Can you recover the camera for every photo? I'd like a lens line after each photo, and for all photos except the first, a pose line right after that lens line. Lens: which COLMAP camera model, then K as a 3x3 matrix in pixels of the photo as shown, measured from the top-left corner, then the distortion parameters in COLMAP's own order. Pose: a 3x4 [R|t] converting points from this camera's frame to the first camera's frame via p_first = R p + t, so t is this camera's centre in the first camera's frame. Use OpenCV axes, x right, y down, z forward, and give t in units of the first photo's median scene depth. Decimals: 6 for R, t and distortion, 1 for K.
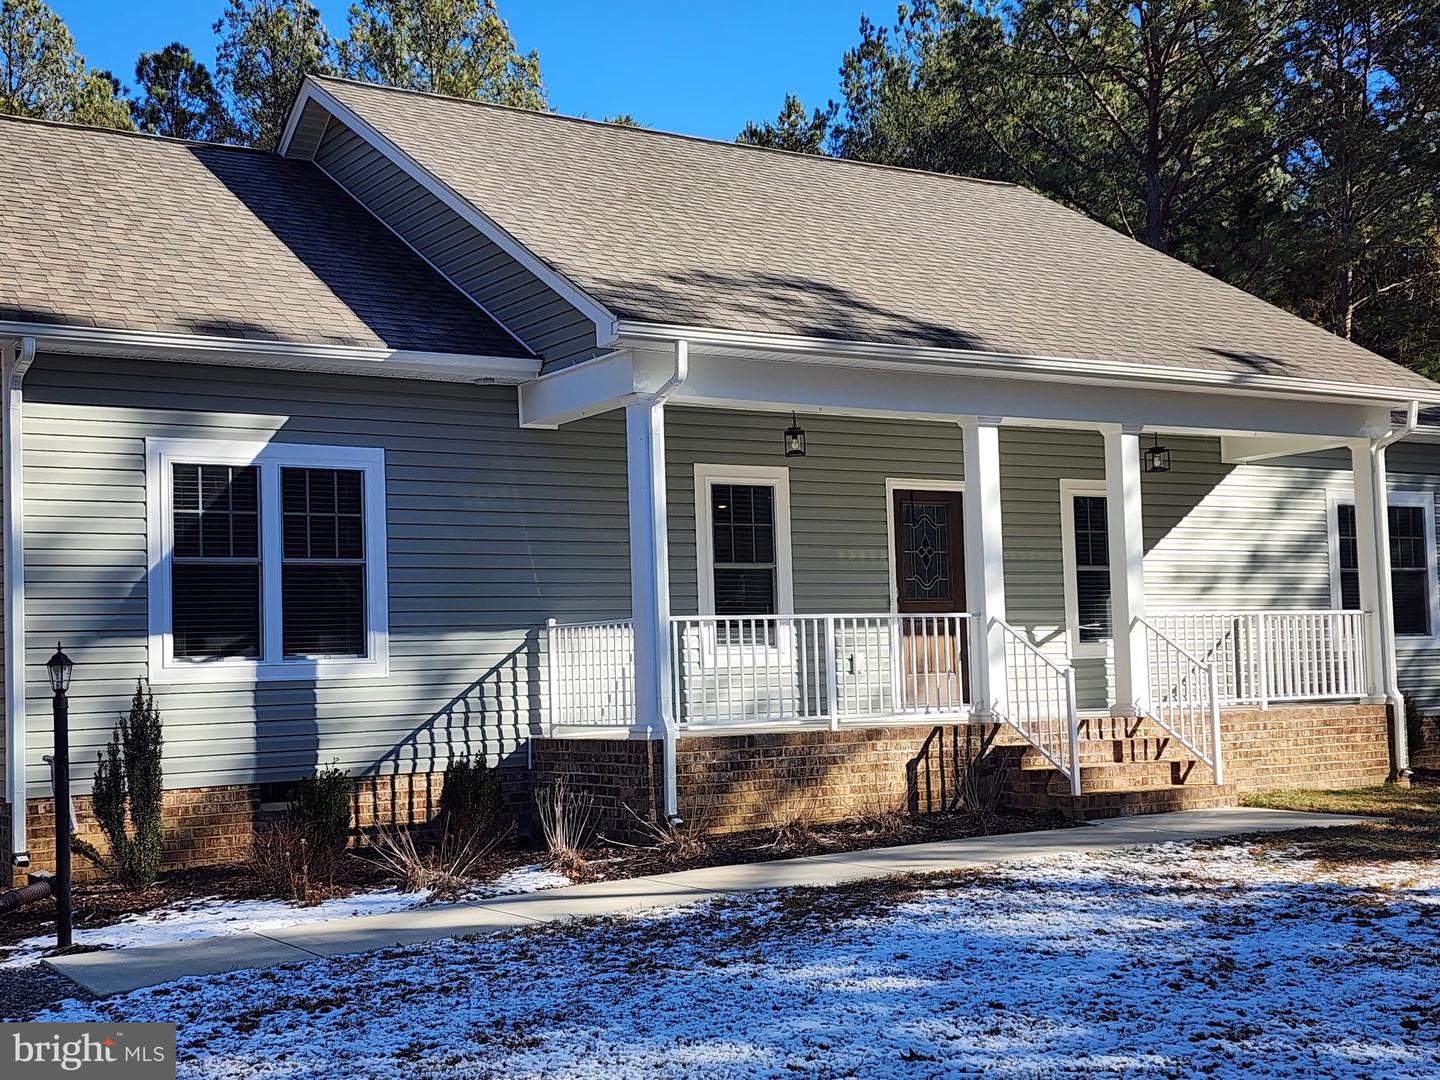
lens RADIAL K [[1907.8, 0, 720.0], [0, 1907.8, 541.3], [0, 0, 1]] dist [0.005296, 0.002335]
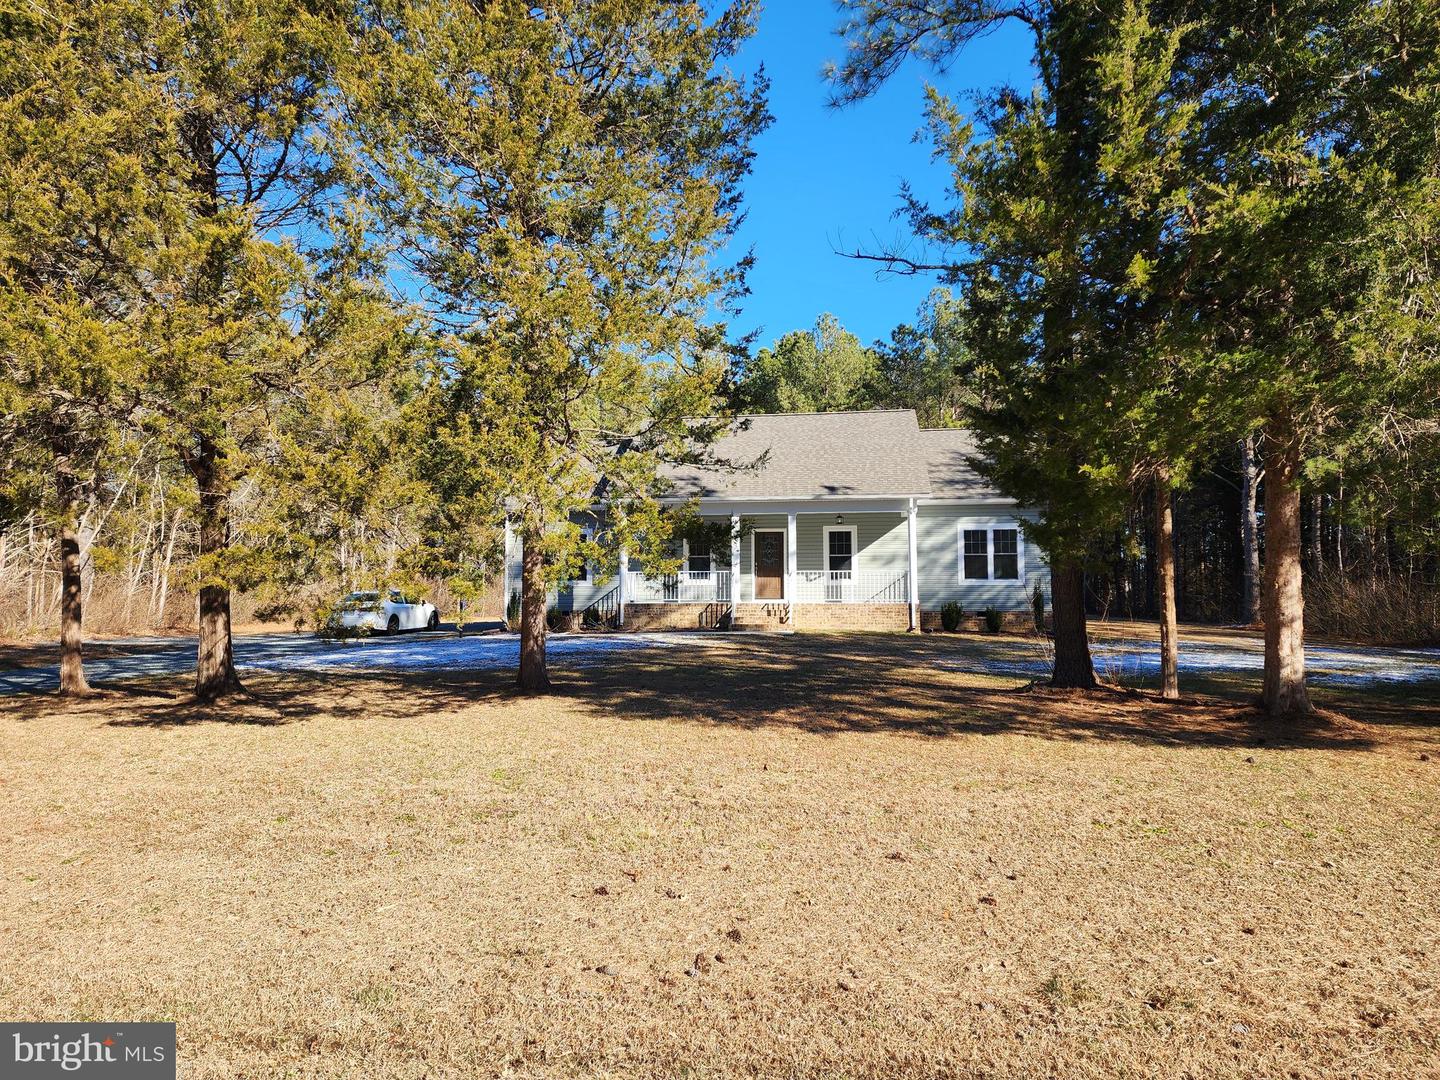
lens RADIAL K [[946.3, 0, 722.1], [0, 946.3, 540.8], [0, 0, 1]] dist [0.094714, -0.113612]
pose [[0.823641, -0.012397, -0.566976, 1.110948], [0.015962, 0.999872, 0.001327, -0.017232], [0.566887, -0.010143, 0.823733, -0.409512]]
